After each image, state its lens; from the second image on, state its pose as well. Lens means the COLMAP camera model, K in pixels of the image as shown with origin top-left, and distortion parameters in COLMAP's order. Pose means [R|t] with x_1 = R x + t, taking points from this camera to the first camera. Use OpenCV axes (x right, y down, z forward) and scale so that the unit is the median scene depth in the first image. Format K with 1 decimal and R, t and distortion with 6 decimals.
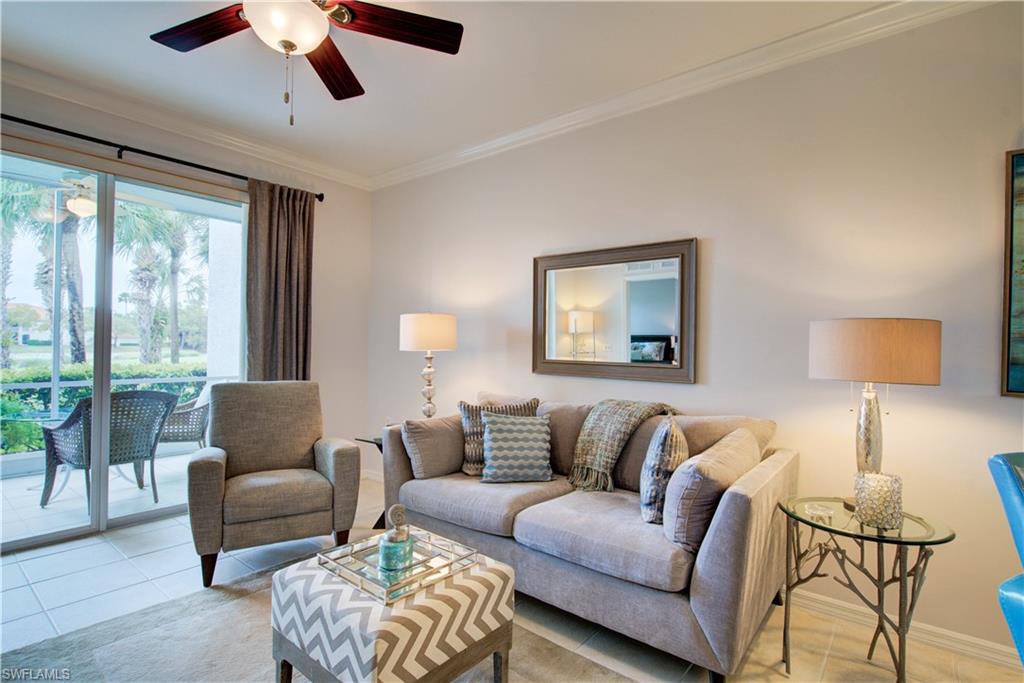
lens RADIAL K [[496.1, 0, 511.4], [0, 496.1, 343.8], [0, 0, 1]] dist [-0.000929, -0.000126]
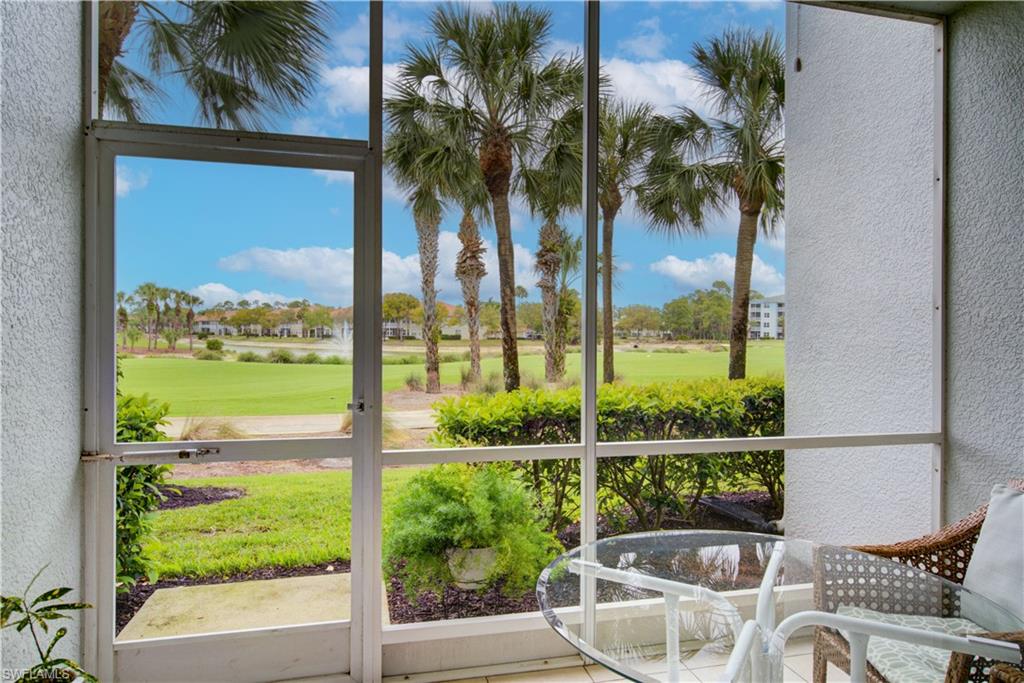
lens RADIAL K [[623.1, 0, 511.5], [0, 623.1, 338.9], [0, 0, 1]] dist [-0.000268, -0.000007]
pose [[0.791924, -0.003023, -0.610612, -0.145335], [0.005388, 0.999983, 0.002037, -0.002488], [0.610596, -0.004904, 0.791927, 0.122754]]
